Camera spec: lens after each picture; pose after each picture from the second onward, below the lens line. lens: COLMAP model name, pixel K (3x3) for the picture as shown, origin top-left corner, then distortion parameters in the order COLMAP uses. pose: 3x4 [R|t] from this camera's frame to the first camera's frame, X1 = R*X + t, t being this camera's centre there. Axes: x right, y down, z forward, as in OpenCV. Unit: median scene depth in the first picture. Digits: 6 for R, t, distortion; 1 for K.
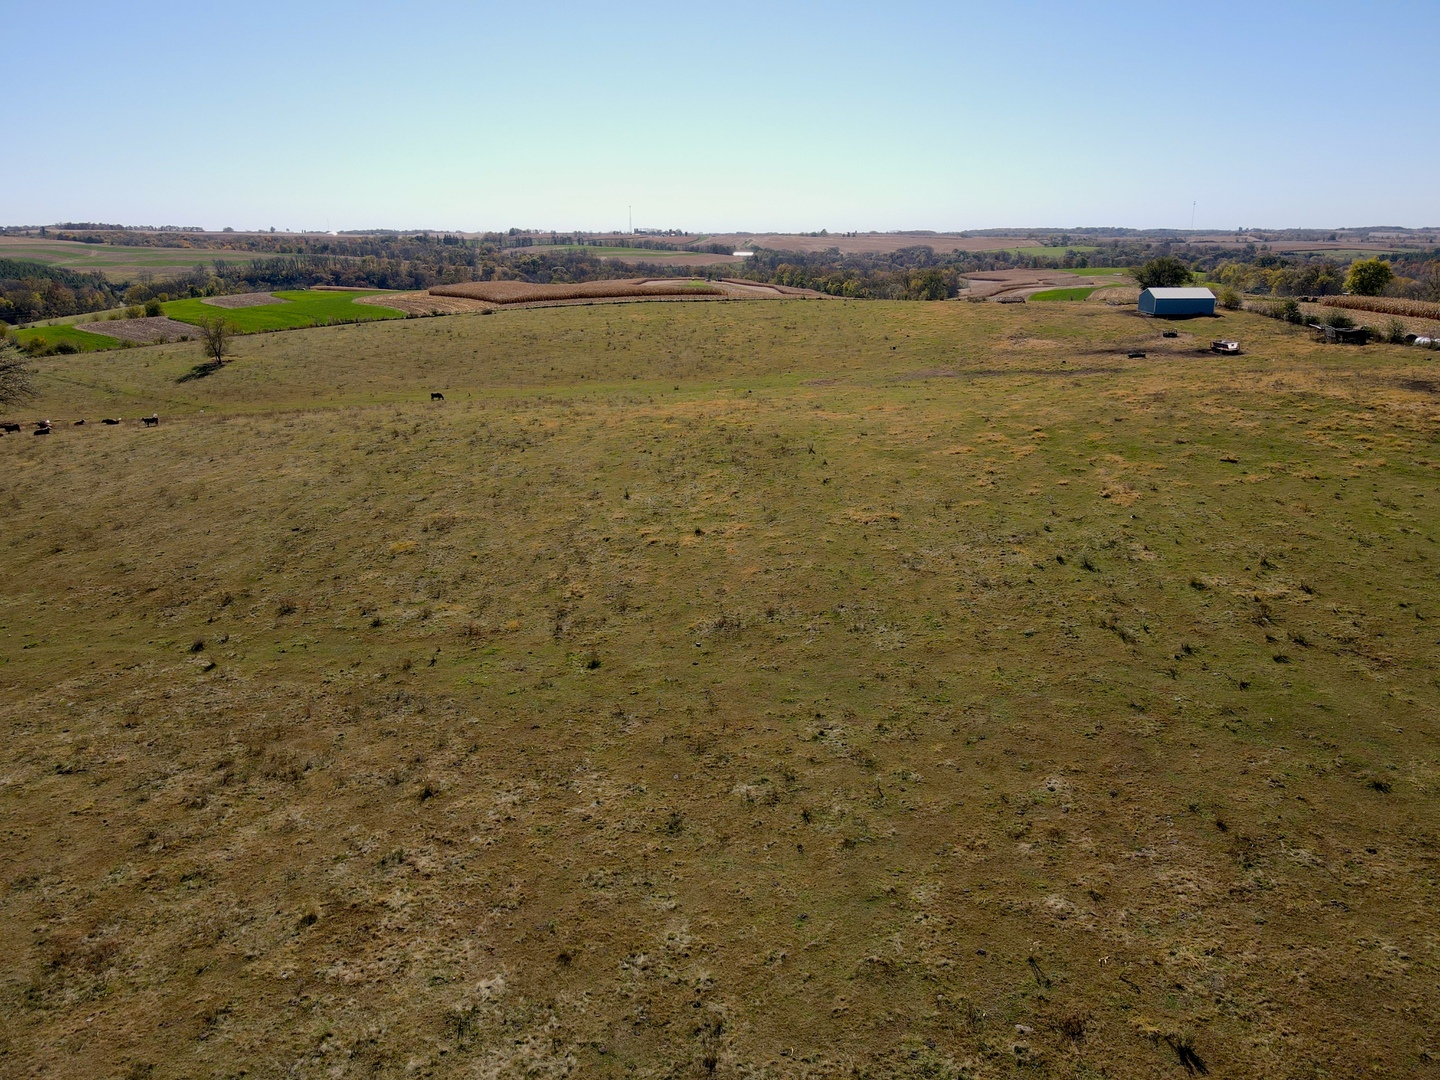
lens RADIAL K [[1047.7, 0, 717.0], [0, 1047.7, 537.4], [0, 0, 1]] dist [-0.001651, 0.028067]
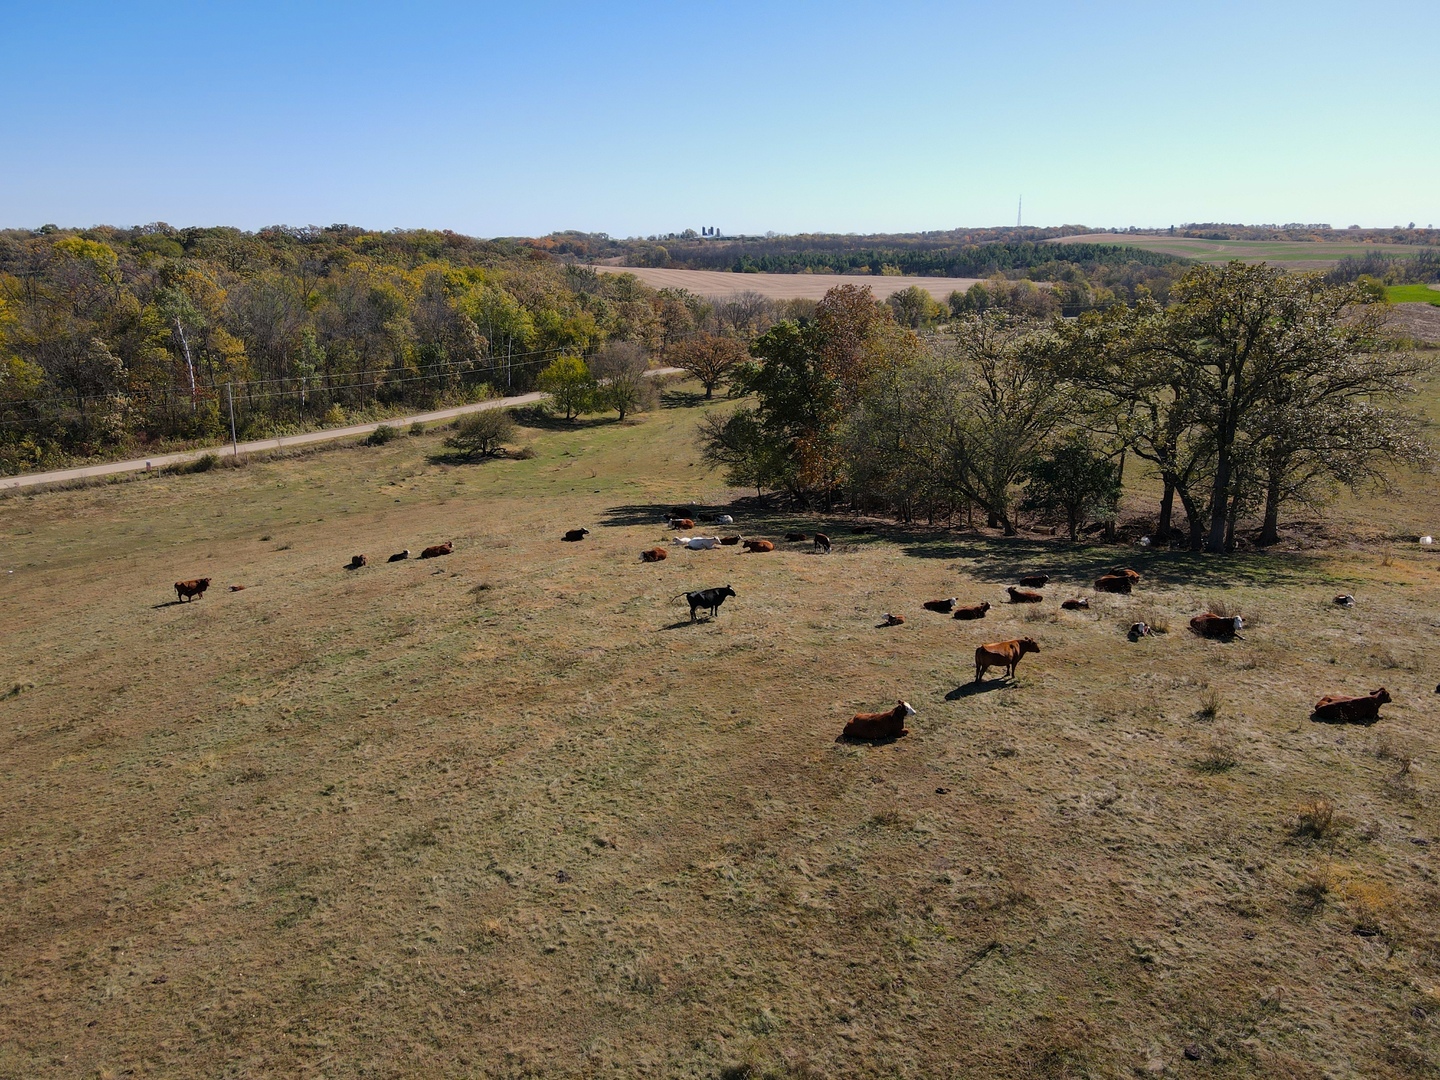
lens RADIAL K [[1047.7, 0, 706.6], [0, 1047.7, 539.3], [0, 0, 1]] dist [-0.001651, 0.028067]
pose [[0.587392, 0.217212, -0.779608, -0.089911], [-0.218851, 0.970051, 0.105380, -0.017109], [0.779150, 0.108719, 0.617338, 0.106137]]
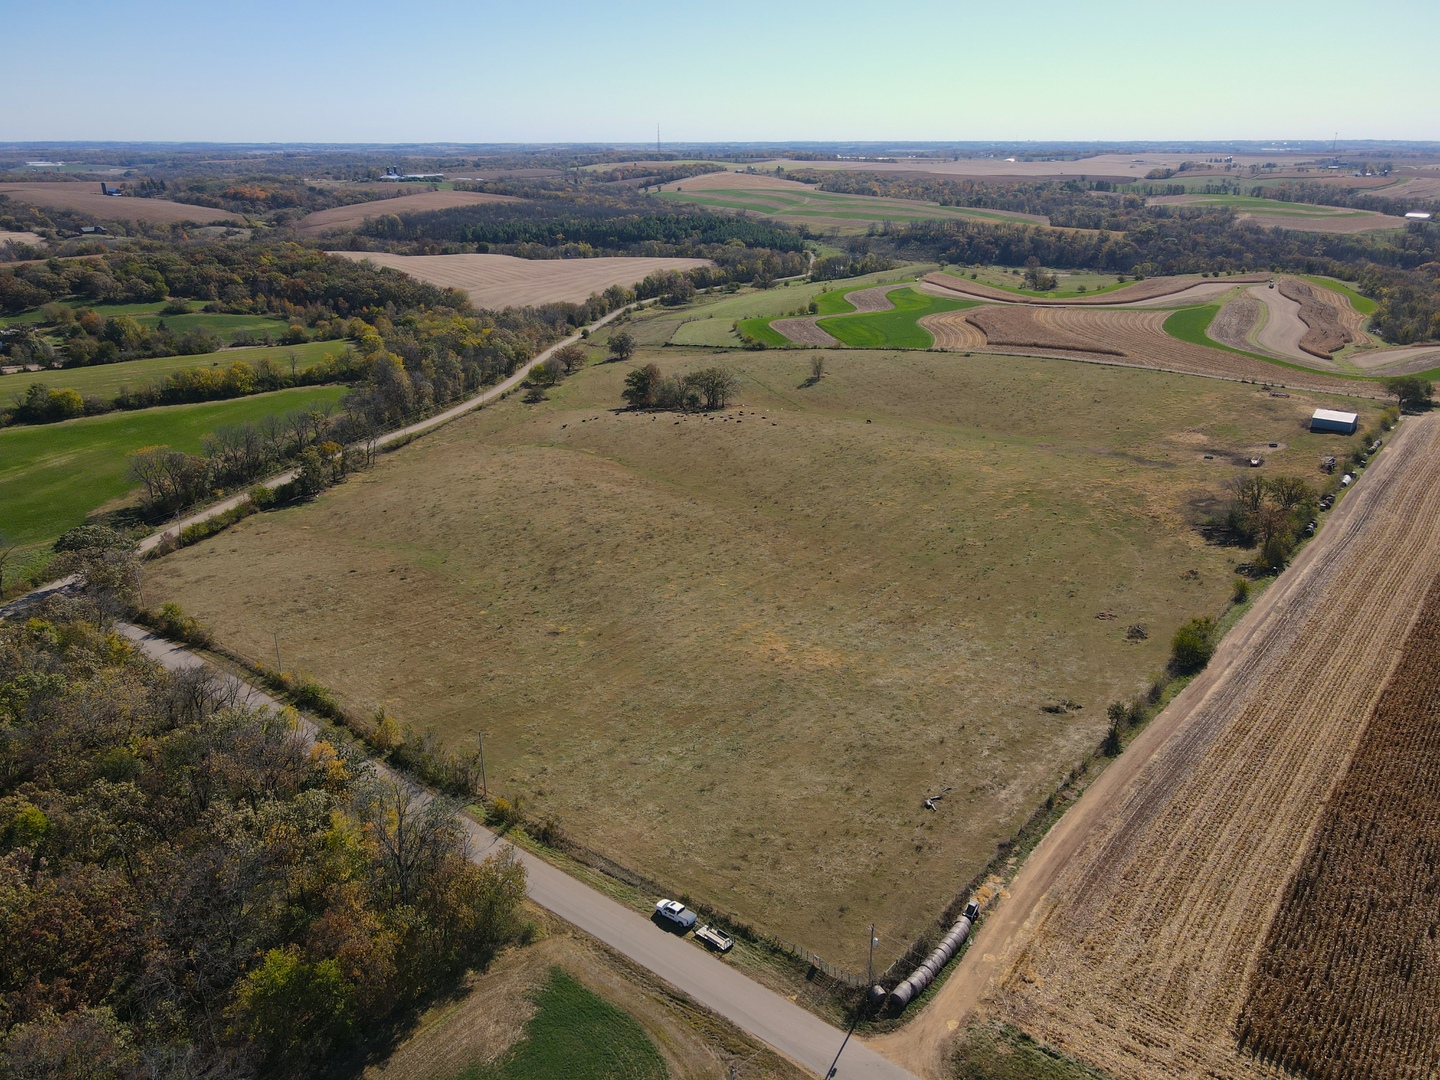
lens RADIAL K [[1047.7, 0, 715.6], [0, 1047.7, 540.2], [0, 0, 1]] dist [-0.001651, 0.028067]
pose [[0.818950, 0.210058, -0.534038, 0.115308], [-0.163995, 0.977456, 0.132985, -0.020969], [0.549933, -0.021328, 0.834936, -0.183227]]
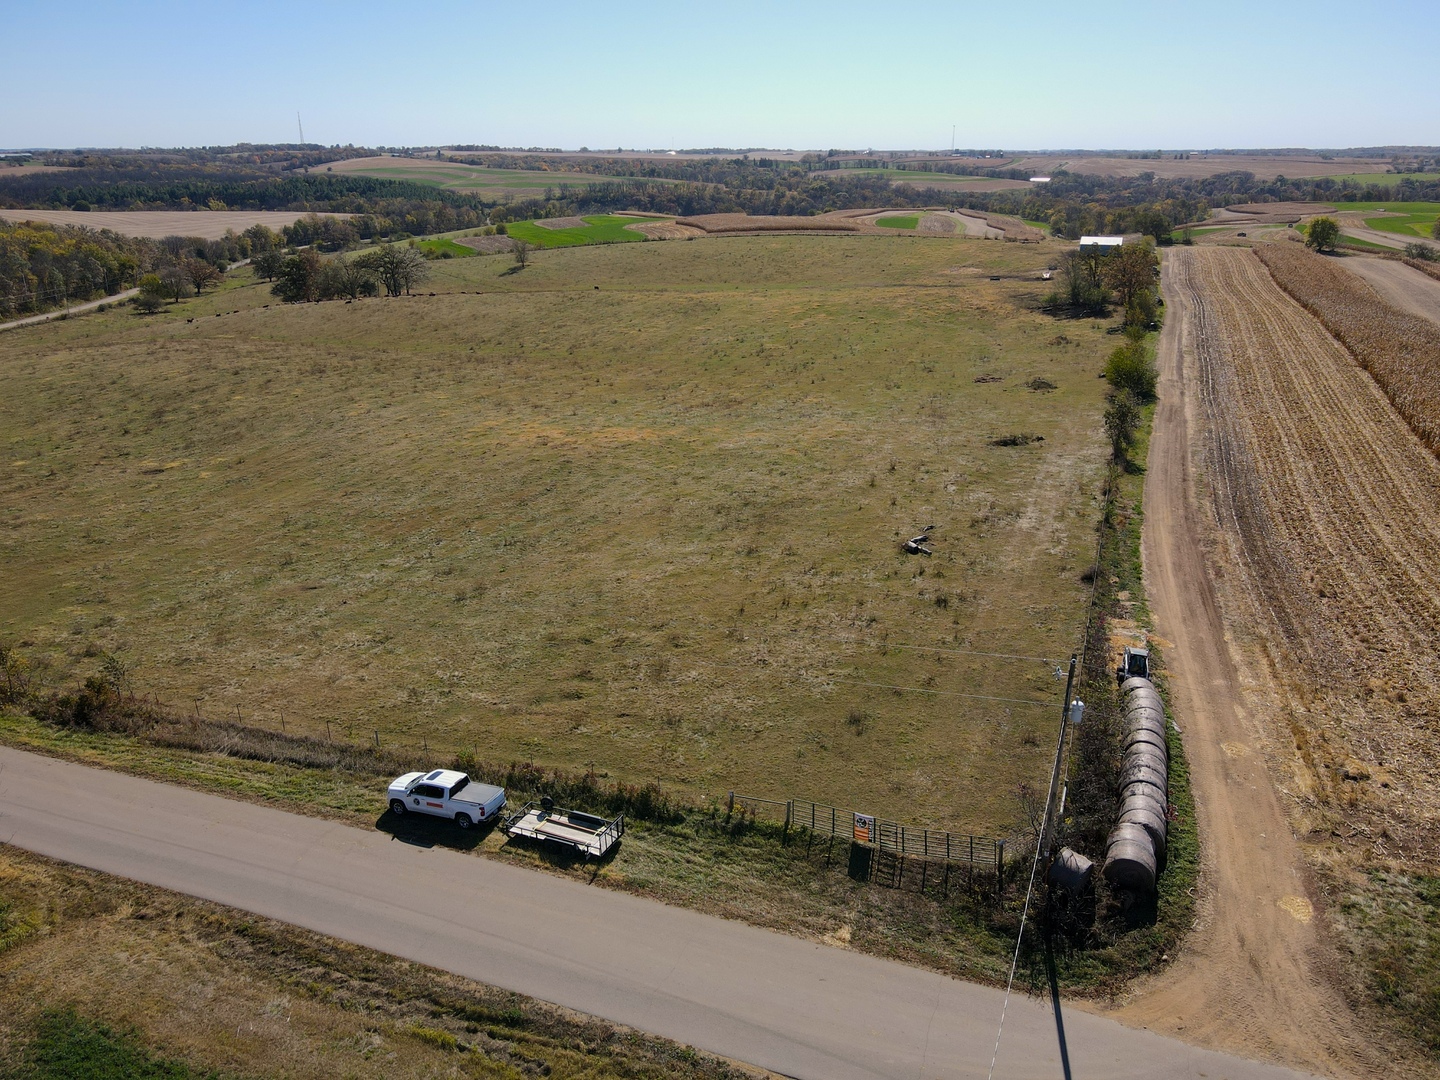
lens RADIAL K [[1047.7, 0, 714.1], [0, 1047.7, 533.3], [0, 0, 1]] dist [-0.001651, 0.028067]
pose [[0.952531, 0.107377, -0.284878, 0.078638], [-0.087462, 0.992806, 0.081768, 0.021865], [0.291608, -0.052971, 0.955070, -0.124731]]
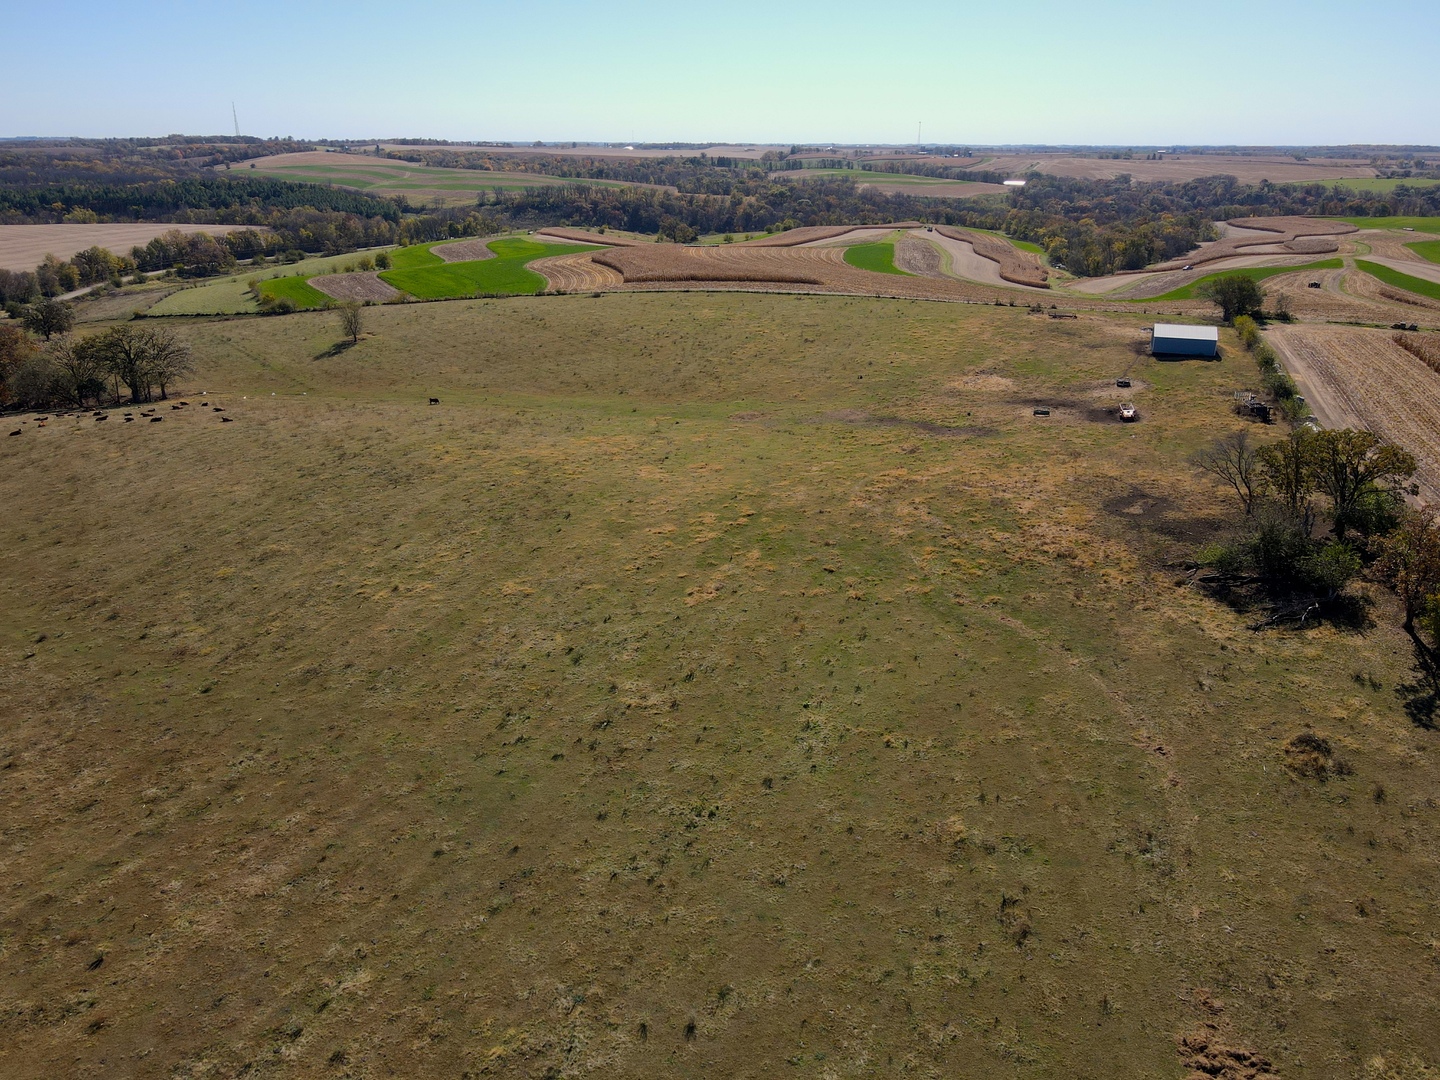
lens RADIAL K [[1047.7, 0, 714.6], [0, 1047.7, 536.8], [0, 0, 1]] dist [-0.001651, 0.028067]
pose [[0.962027, 0.104300, -0.252241, 0.057565], [-0.084479, 0.992514, 0.088203, -0.018161], [0.259552, -0.063545, 0.963636, -0.018413]]
